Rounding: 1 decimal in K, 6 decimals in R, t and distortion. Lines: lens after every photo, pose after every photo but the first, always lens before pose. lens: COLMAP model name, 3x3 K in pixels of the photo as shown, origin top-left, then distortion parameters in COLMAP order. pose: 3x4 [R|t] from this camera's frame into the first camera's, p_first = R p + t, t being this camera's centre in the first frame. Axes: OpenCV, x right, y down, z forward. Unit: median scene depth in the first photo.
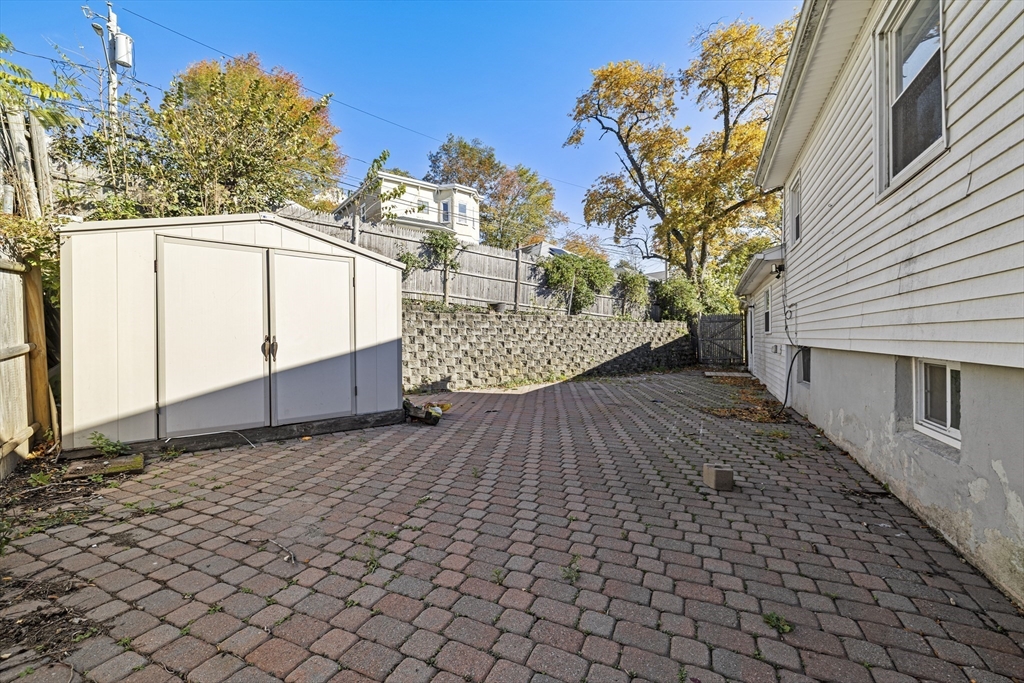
lens RADIAL K [[435.5, 0, 505.2], [0, 435.5, 340.3], [0, 0, 1]] dist [0.001762, -0.000531]
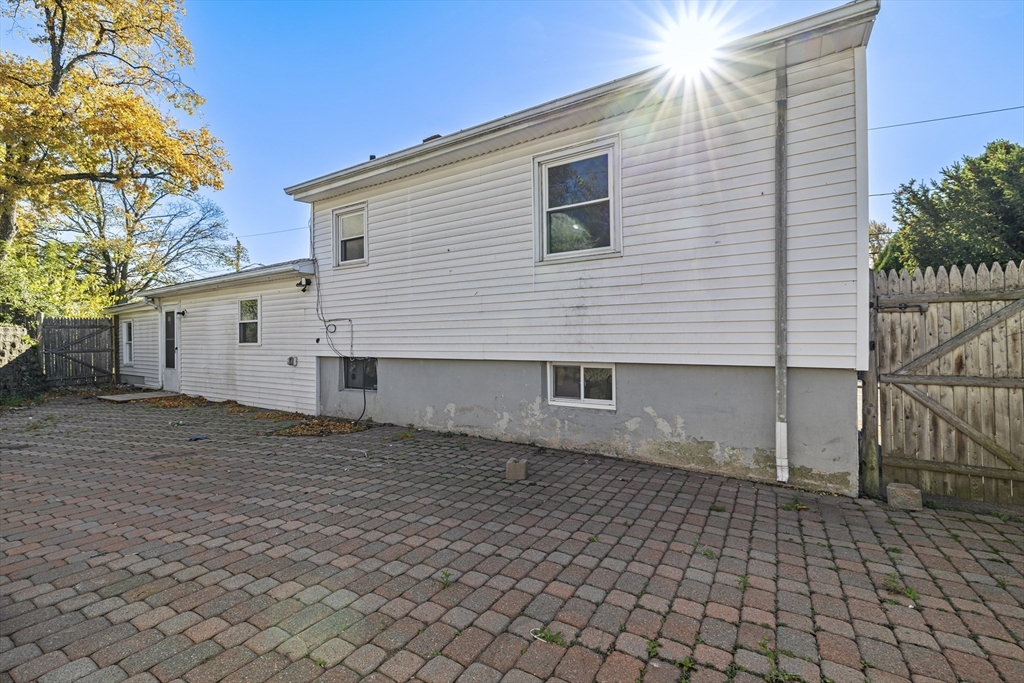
lens RADIAL K [[435.5, 0, 506.1], [0, 435.5, 339.1], [0, 0, 1]] dist [0.001762, -0.000531]
pose [[0.130300, 0.010512, 0.991419, -0.775876], [0.011381, 0.999862, -0.012097, -0.033096], [-0.991409, 0.012860, 0.130162, 0.957685]]
